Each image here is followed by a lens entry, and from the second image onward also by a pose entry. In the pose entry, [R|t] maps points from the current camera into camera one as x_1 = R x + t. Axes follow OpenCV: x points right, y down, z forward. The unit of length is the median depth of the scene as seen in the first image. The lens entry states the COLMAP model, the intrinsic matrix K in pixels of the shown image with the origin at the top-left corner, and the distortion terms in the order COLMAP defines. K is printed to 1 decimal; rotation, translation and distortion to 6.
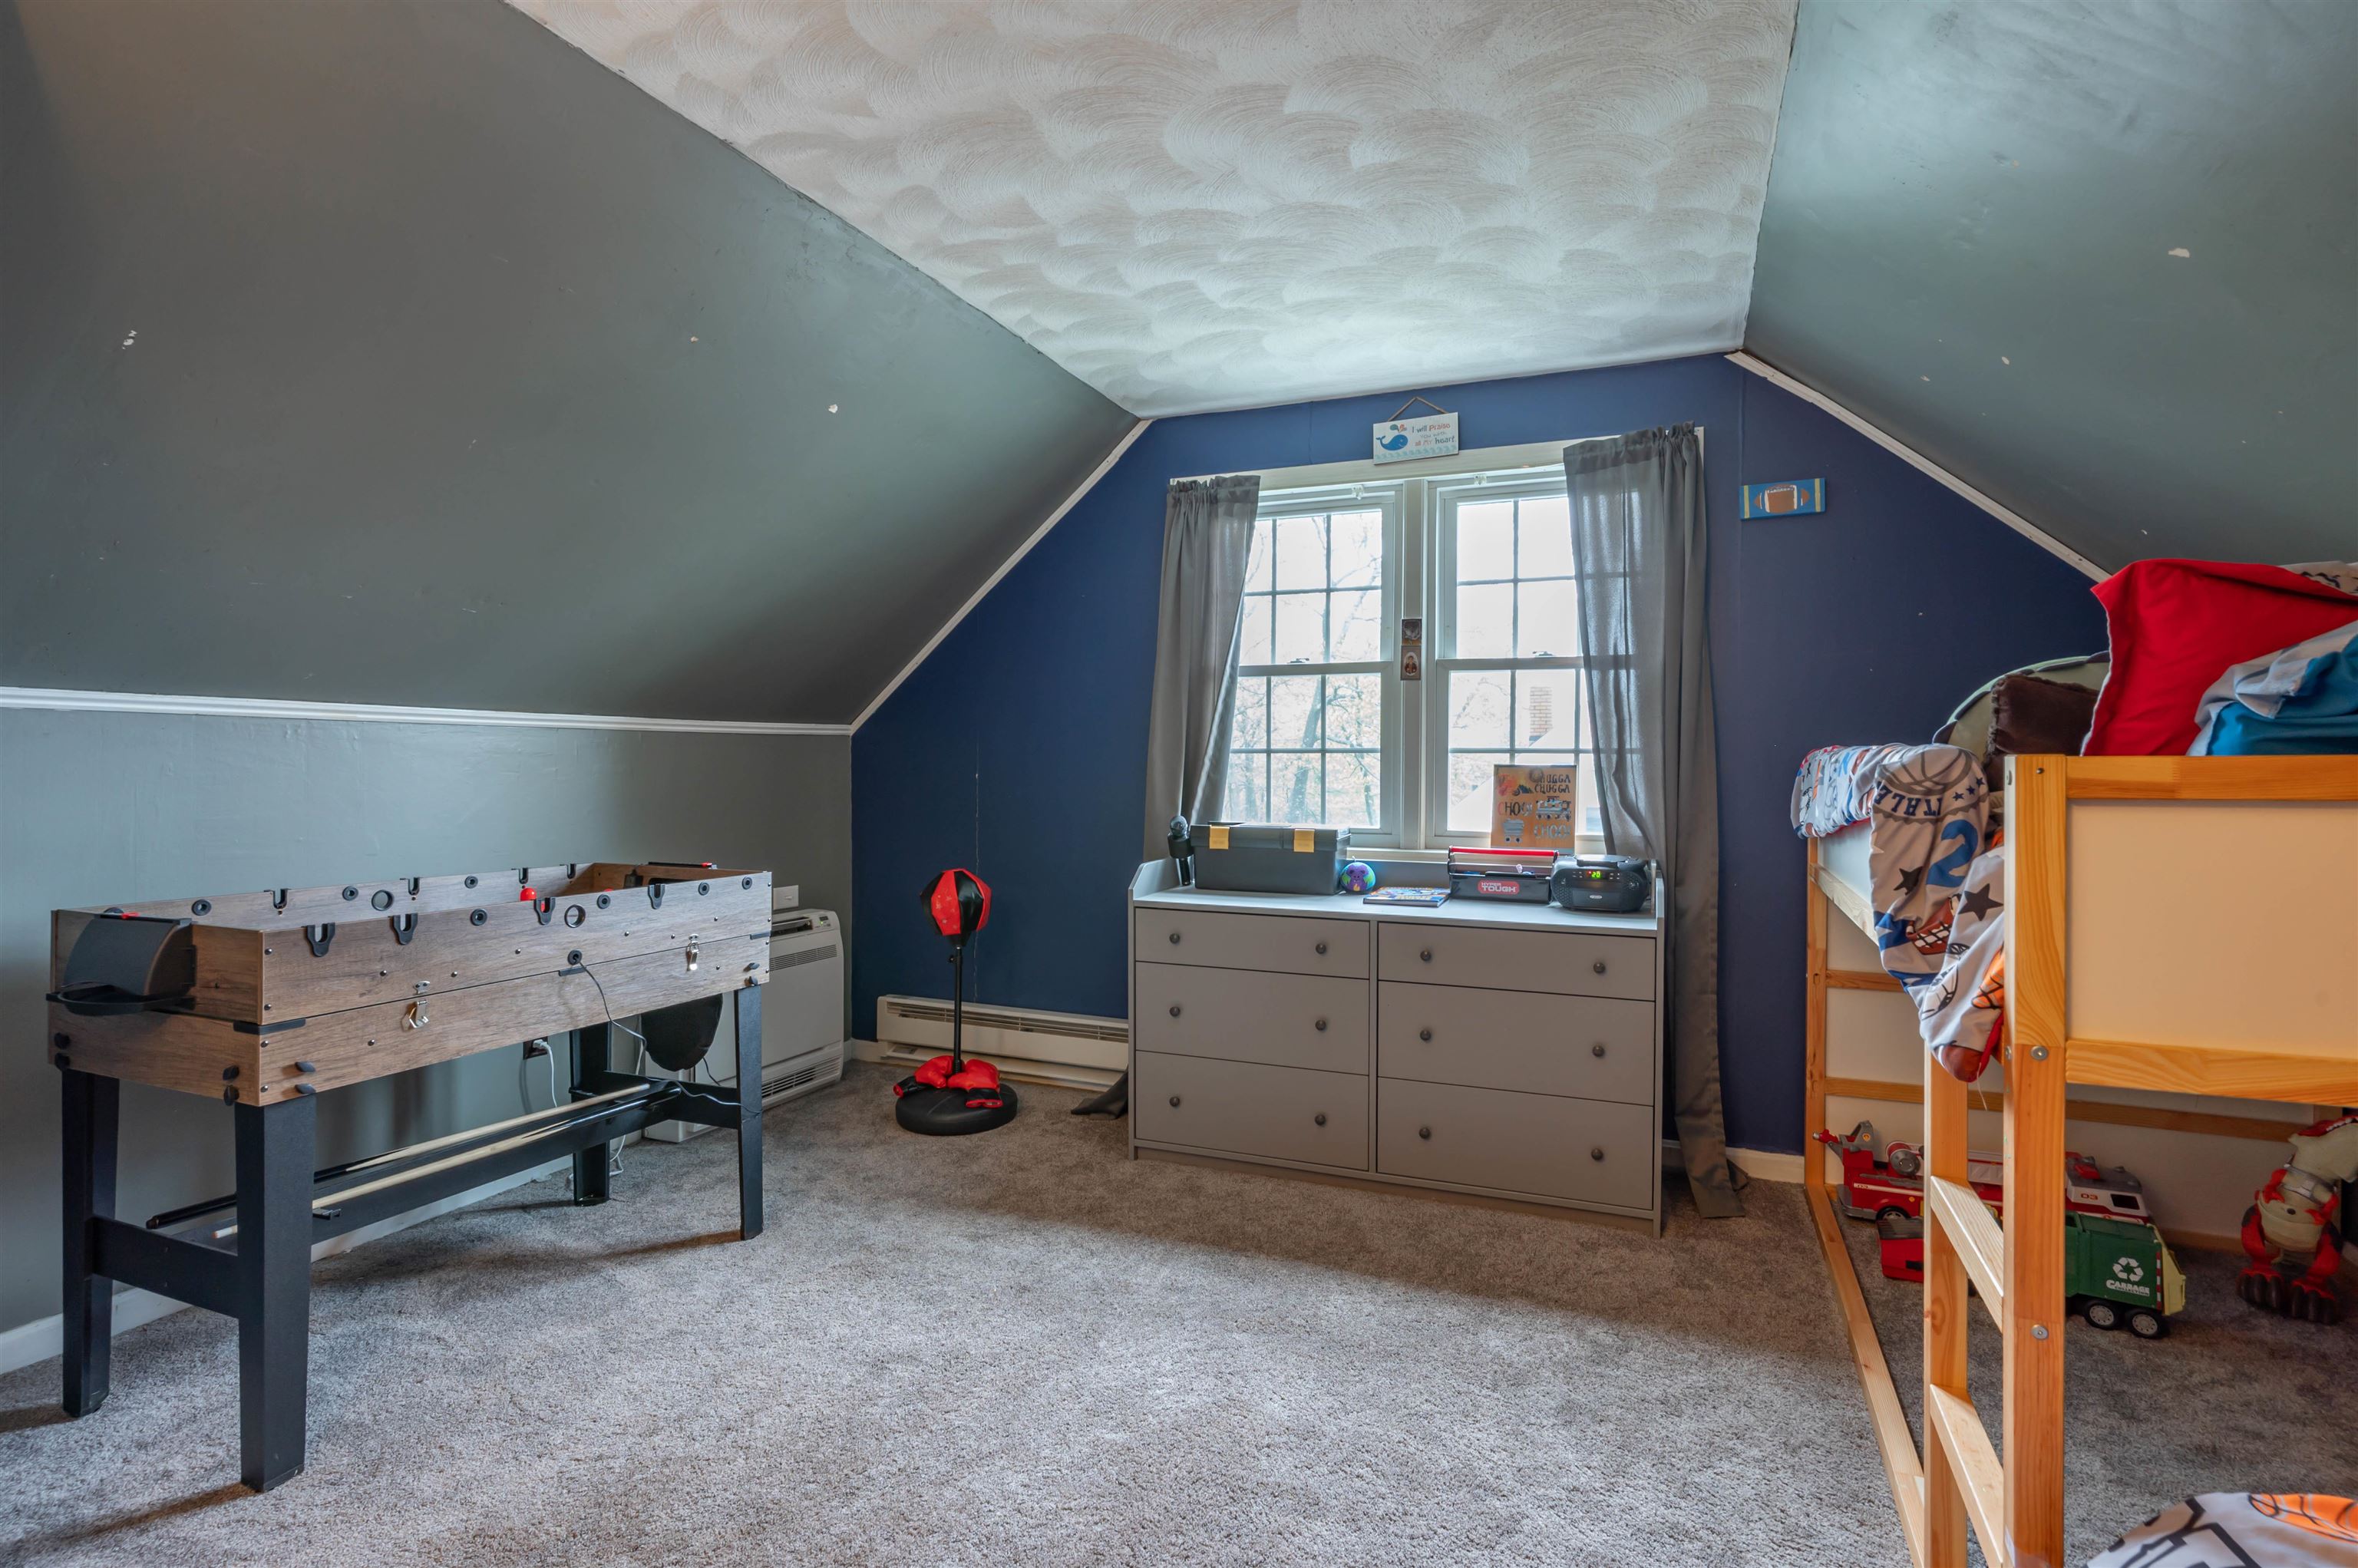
lens RADIAL K [[1133.7, 0, 1186.8], [0, 1133.7, 770.5], [0, 0, 1]] dist [-0.002091, 0.000784]
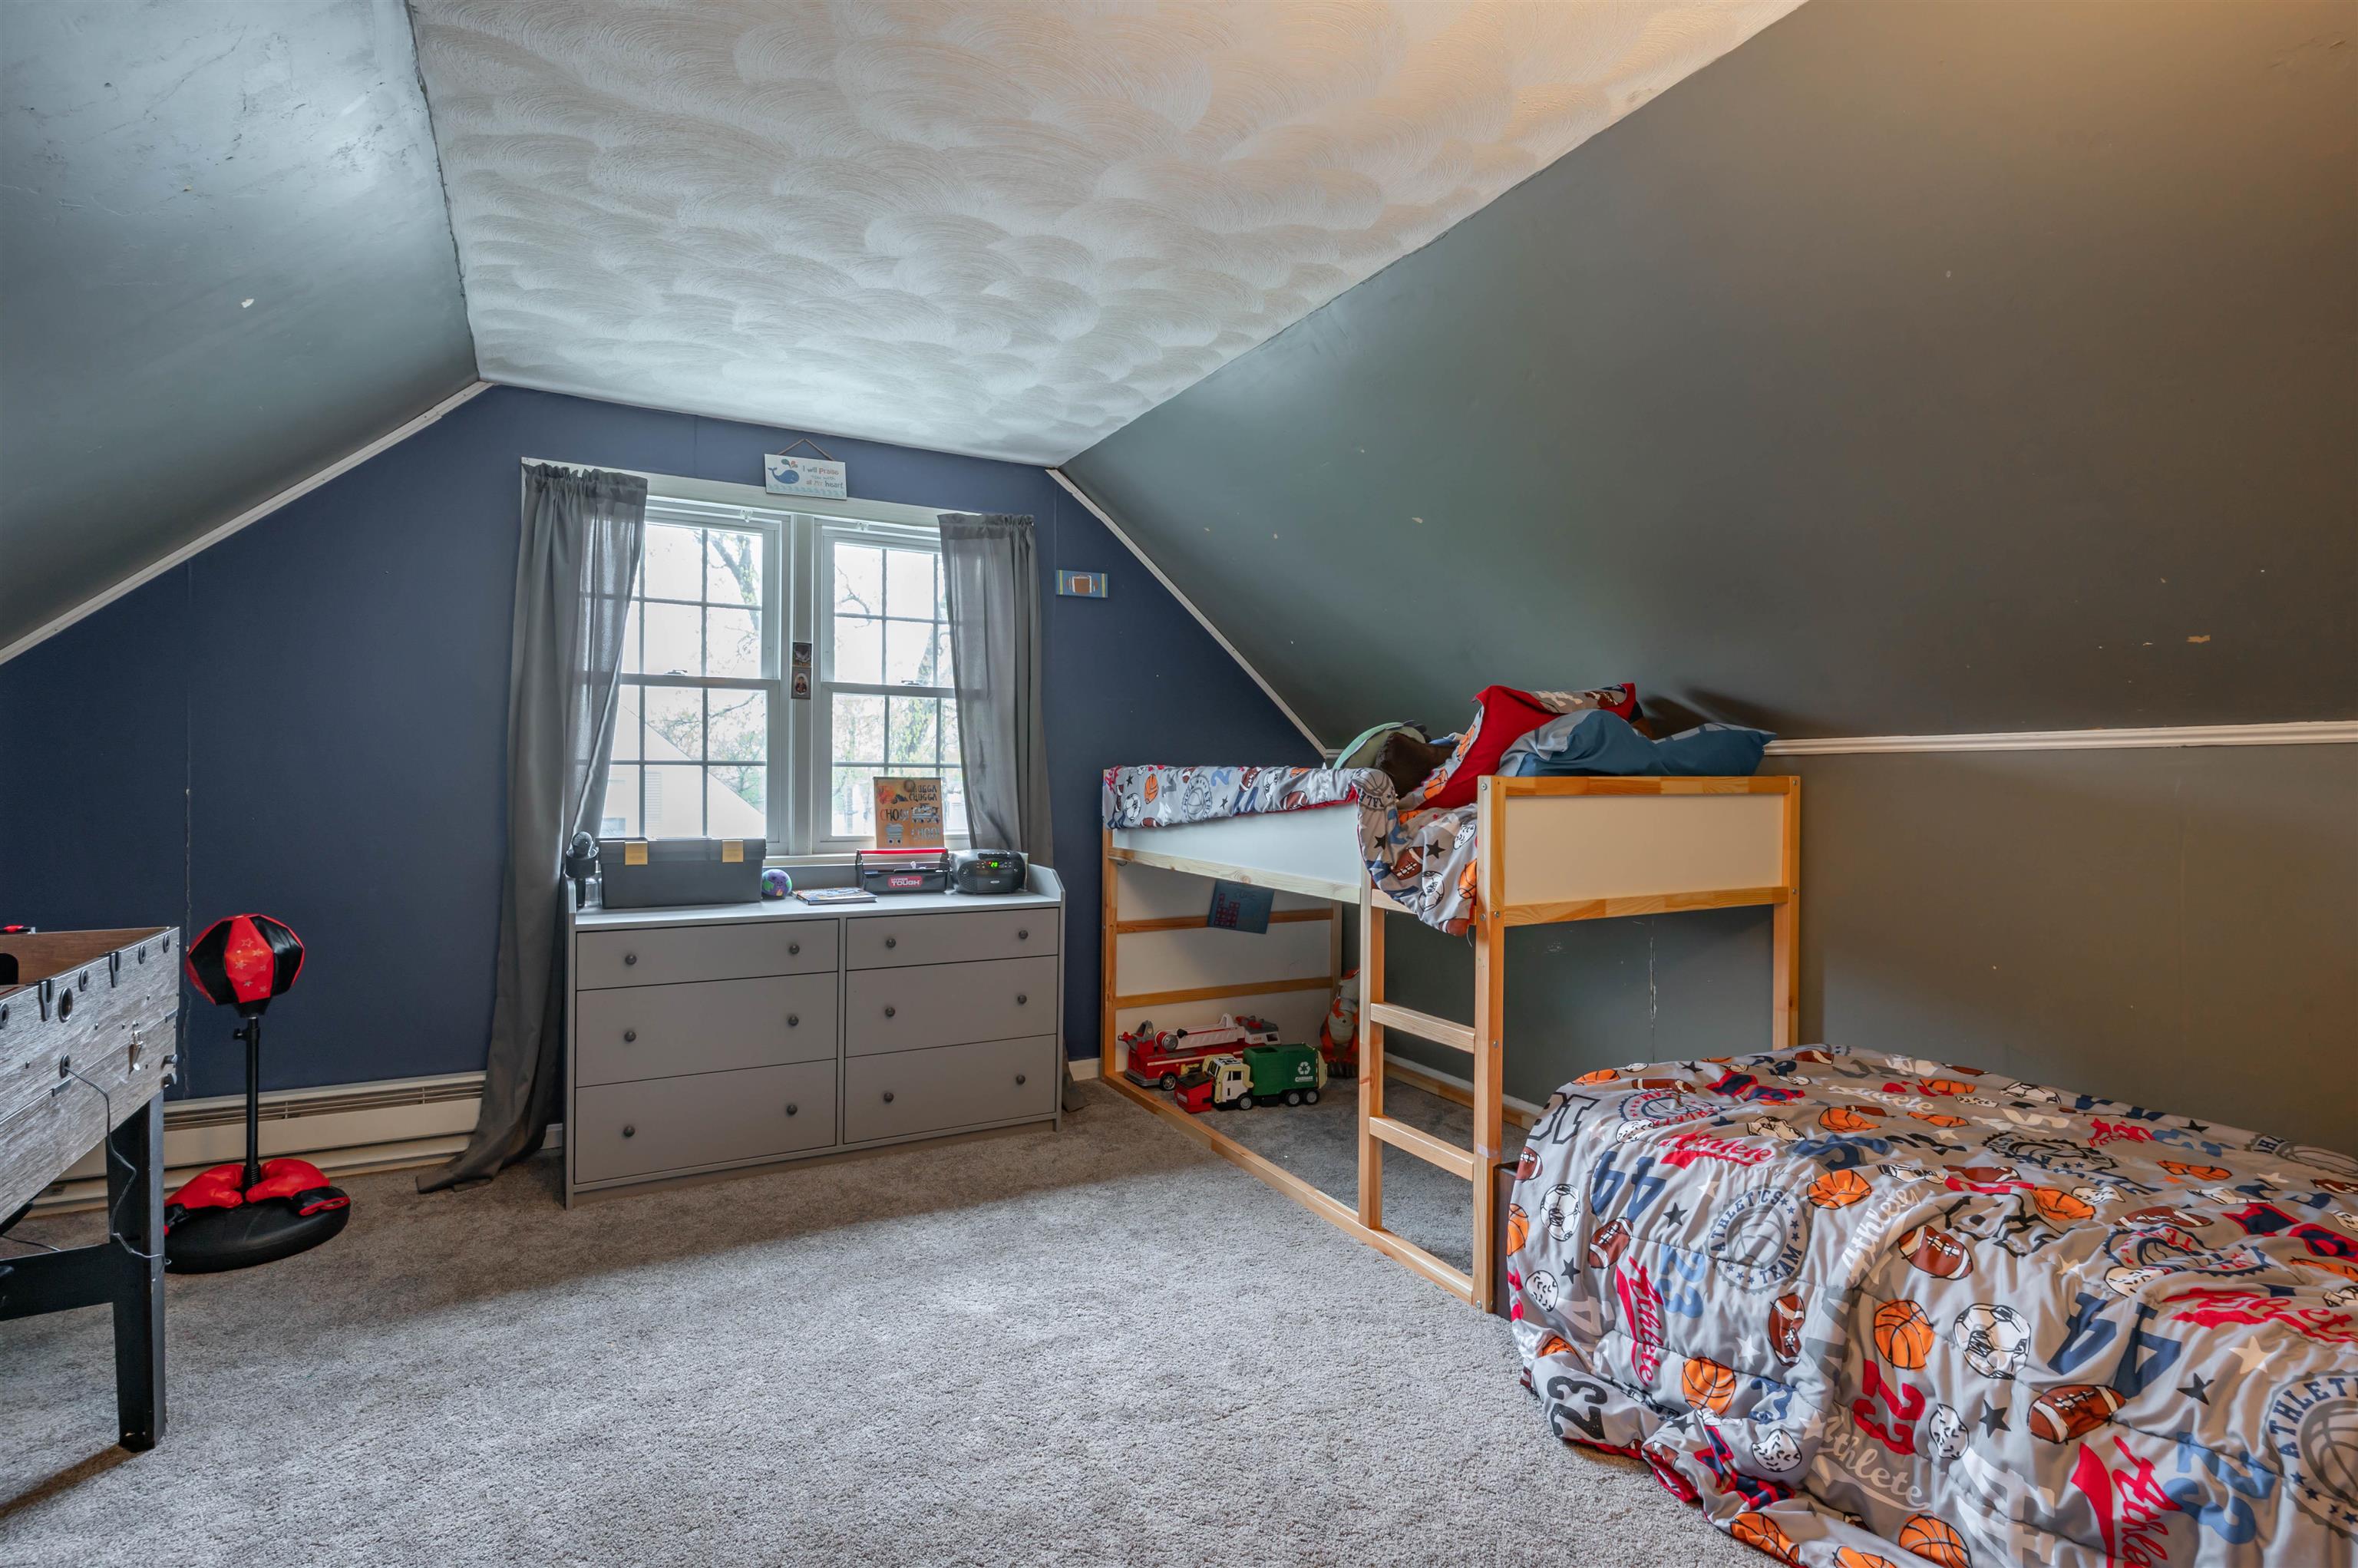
lens RADIAL K [[1136.8, 0, 1180.1], [0, 1136.8, 779.8], [0, 0, 1]] dist [0.001163, 0.000740]
pose [[0.625716, -0.003183, 0.780045, -0.450897], [0.002341, 0.999995, 0.002202, -0.004209], [-0.780048, 0.000448, 0.625720, 0.040157]]
